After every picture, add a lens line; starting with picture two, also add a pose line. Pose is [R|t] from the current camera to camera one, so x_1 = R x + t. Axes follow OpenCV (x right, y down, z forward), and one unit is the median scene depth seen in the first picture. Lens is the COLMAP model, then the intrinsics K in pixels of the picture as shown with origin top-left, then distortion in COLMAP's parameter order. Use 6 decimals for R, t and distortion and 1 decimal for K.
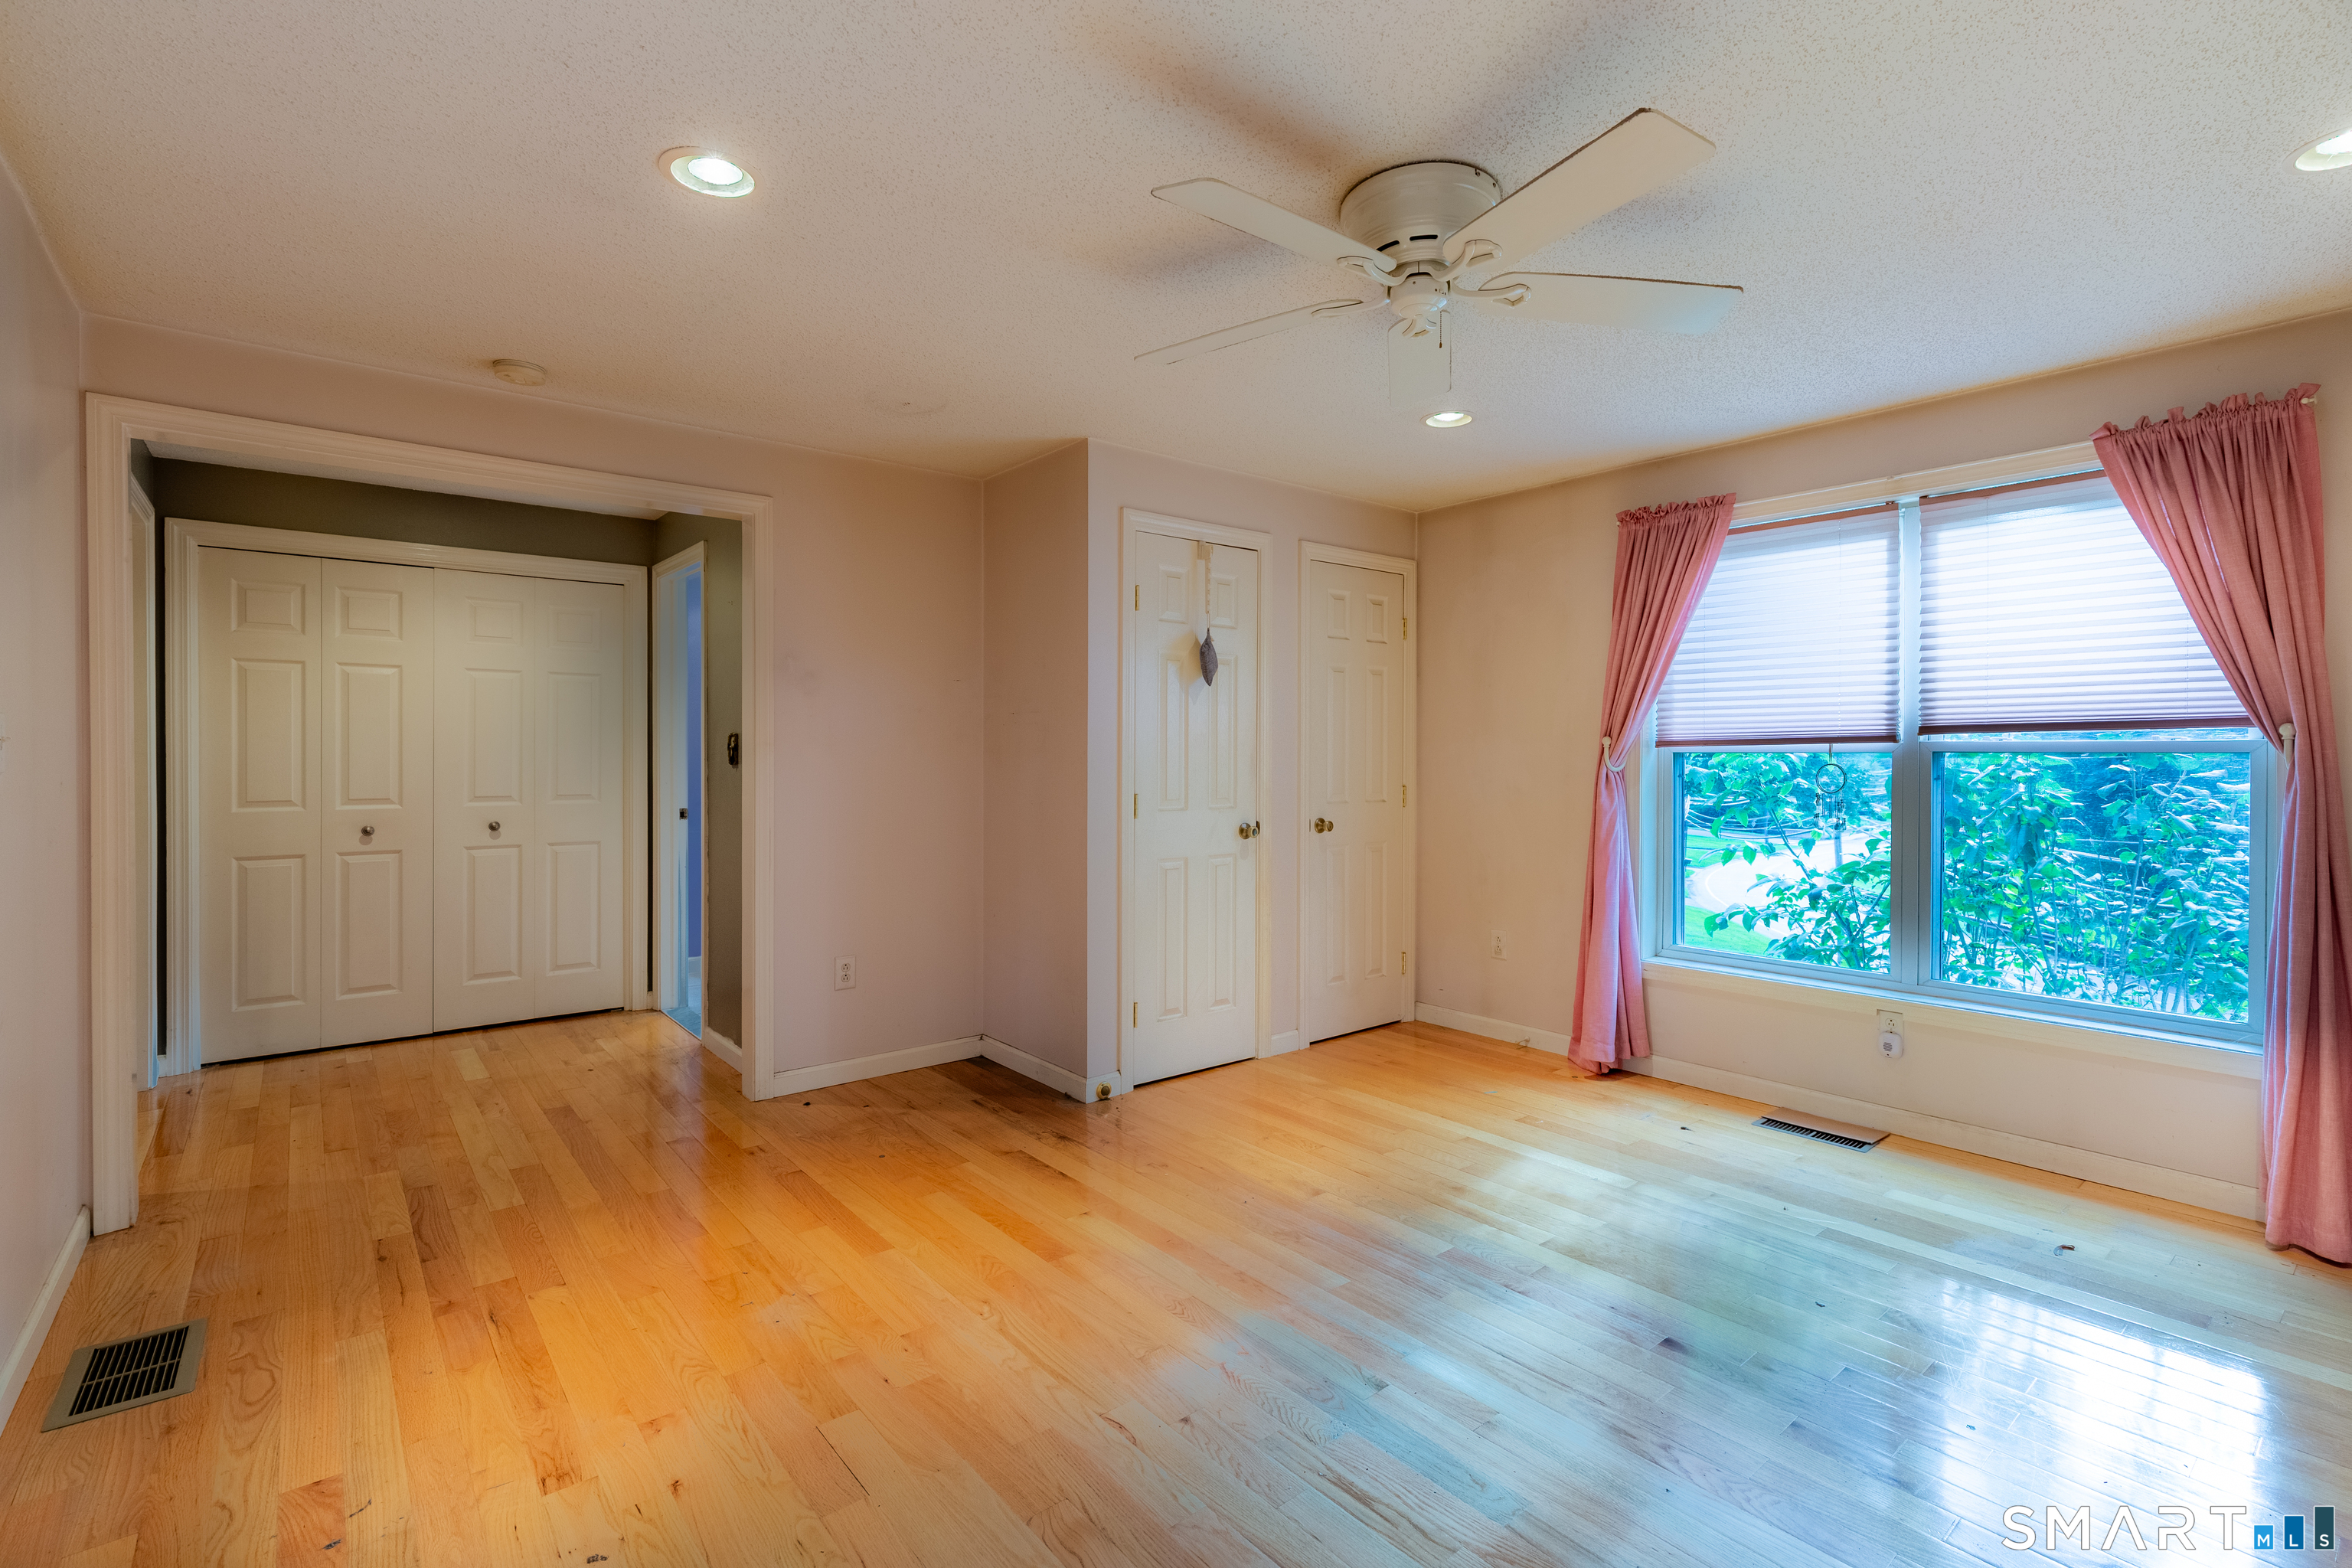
lens RADIAL K [[1072.0, 0, 1175.3], [0, 1072.0, 758.0], [0, 0, 1]] dist [0.001647, 0.000180]
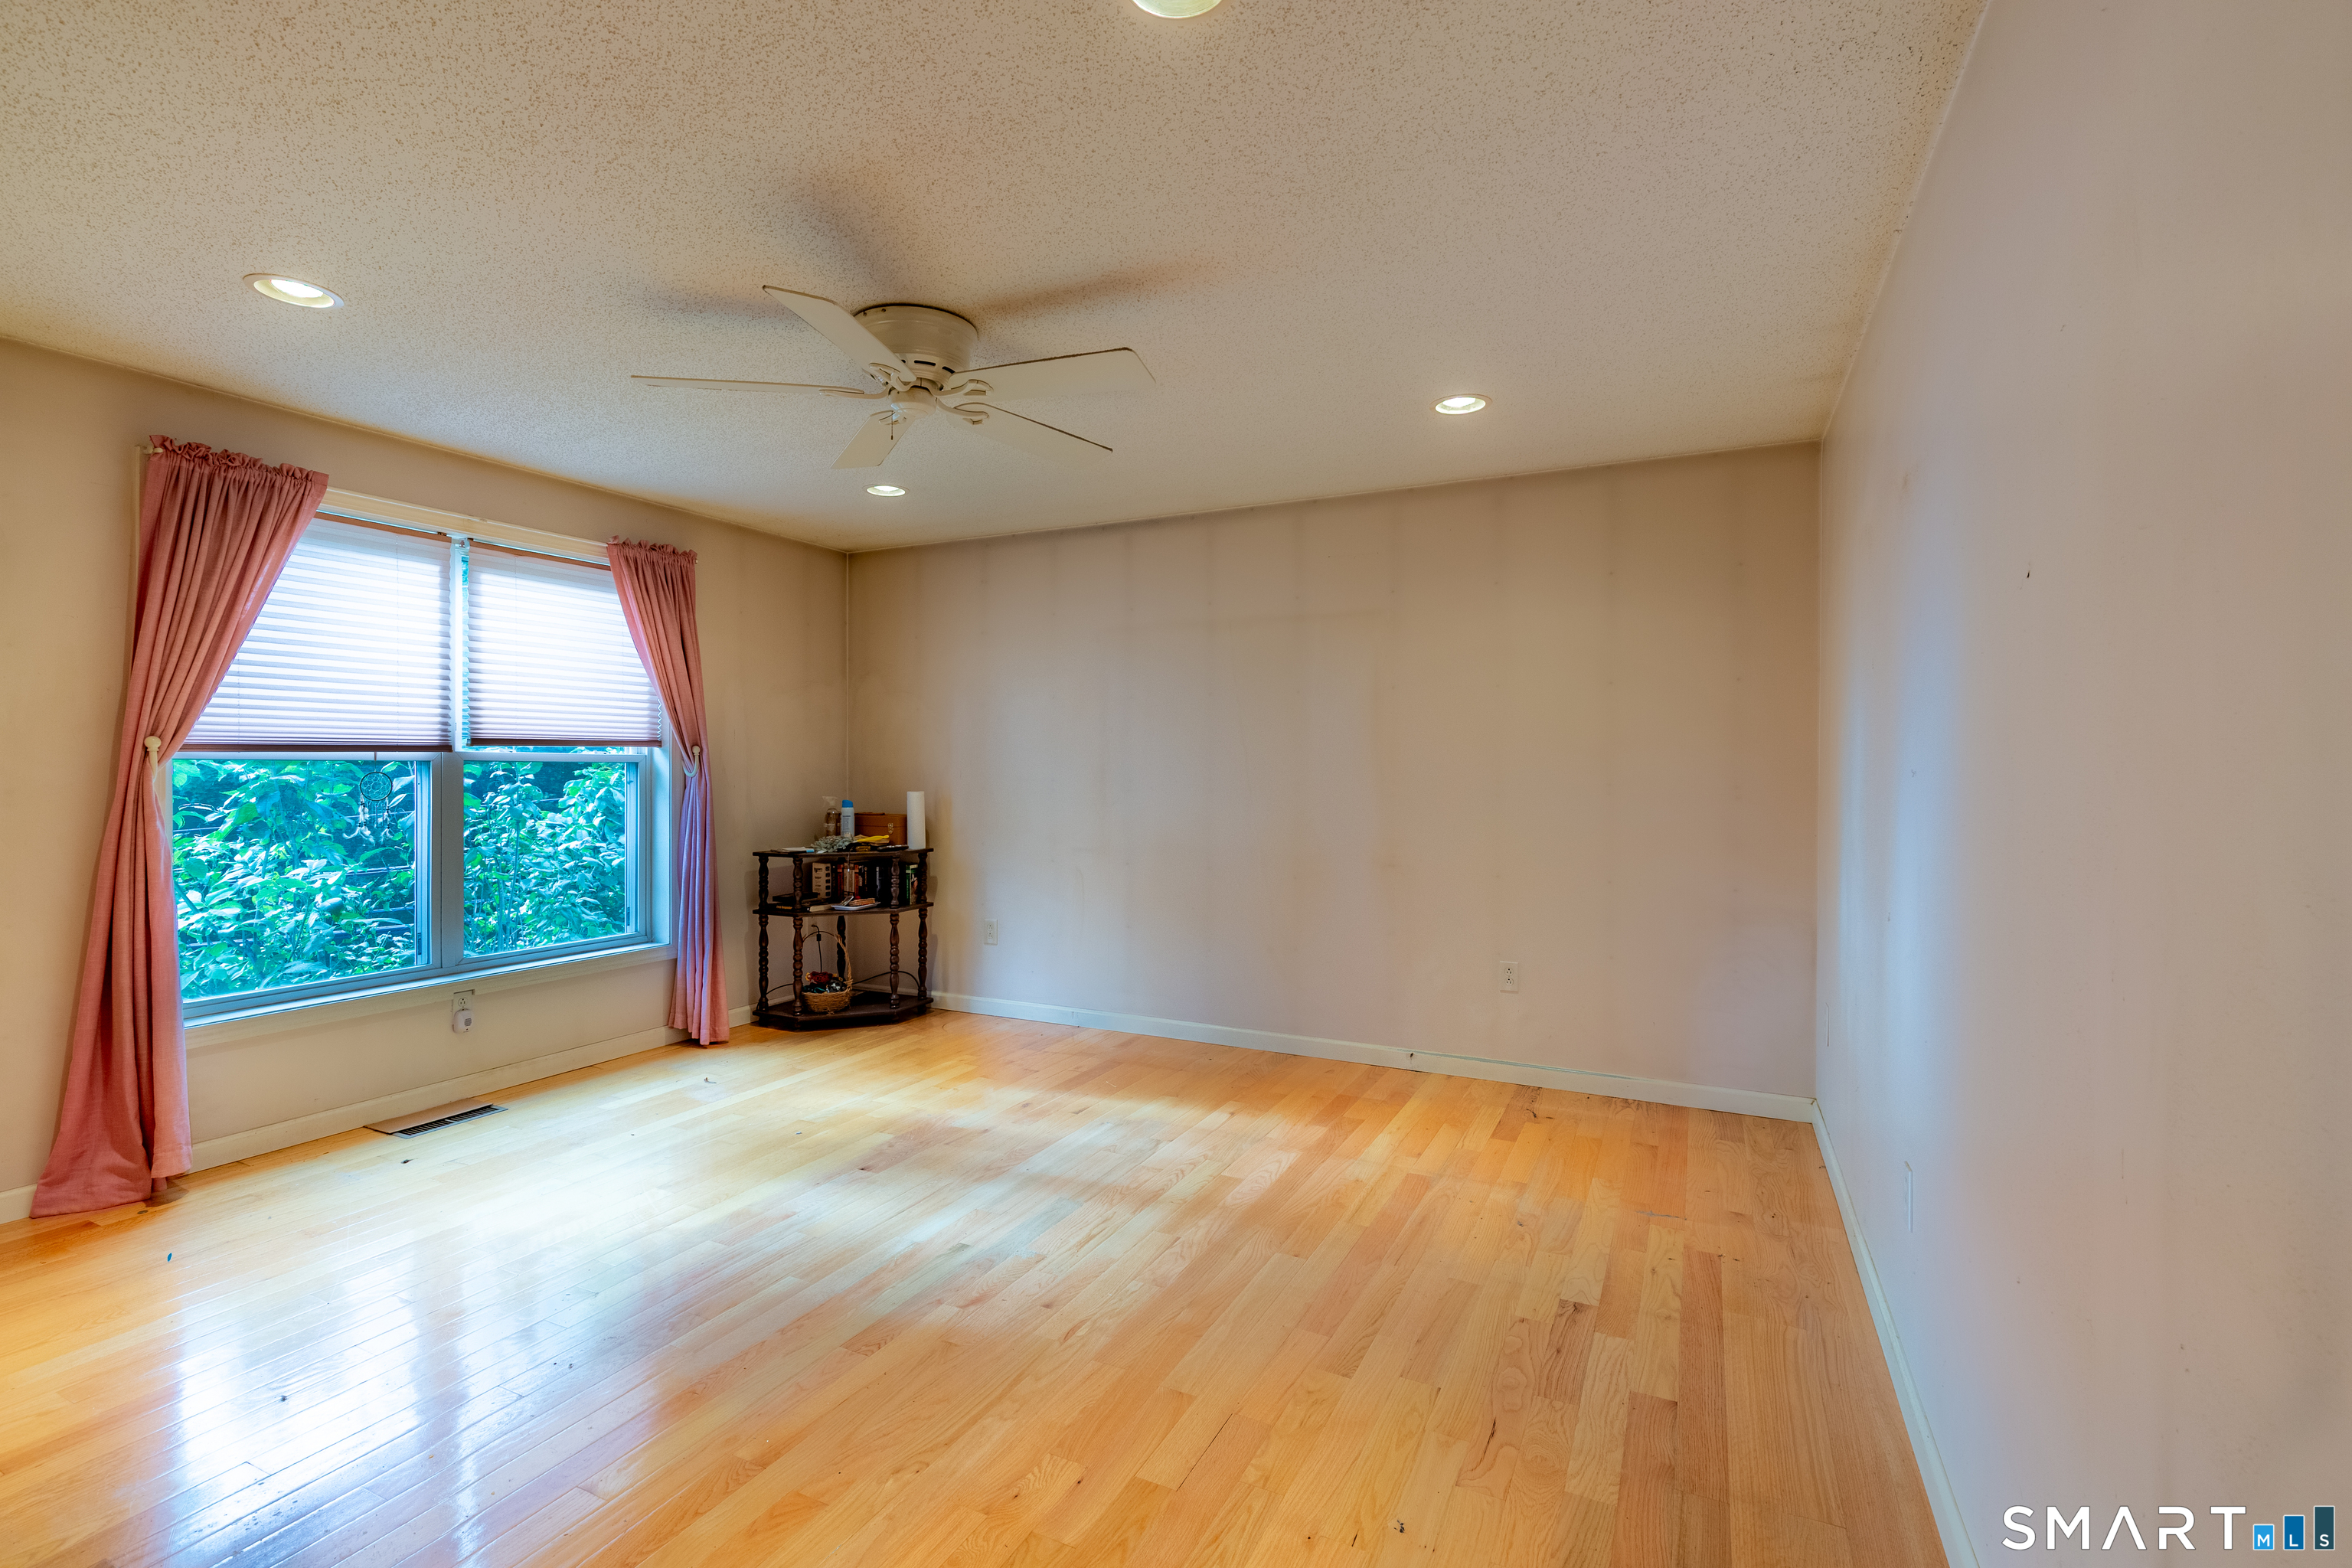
lens RADIAL K [[1087.0, 0, 1176.0], [0, 1087.0, 784.0], [0, 0, 1]] dist [0.001890, 0.000475]
pose [[-0.427070, -0.014879, 0.904096, -0.680186], [-0.001830, 0.999877, 0.015591, -0.000353], [-0.904217, 0.005004, -0.427044, 0.810947]]
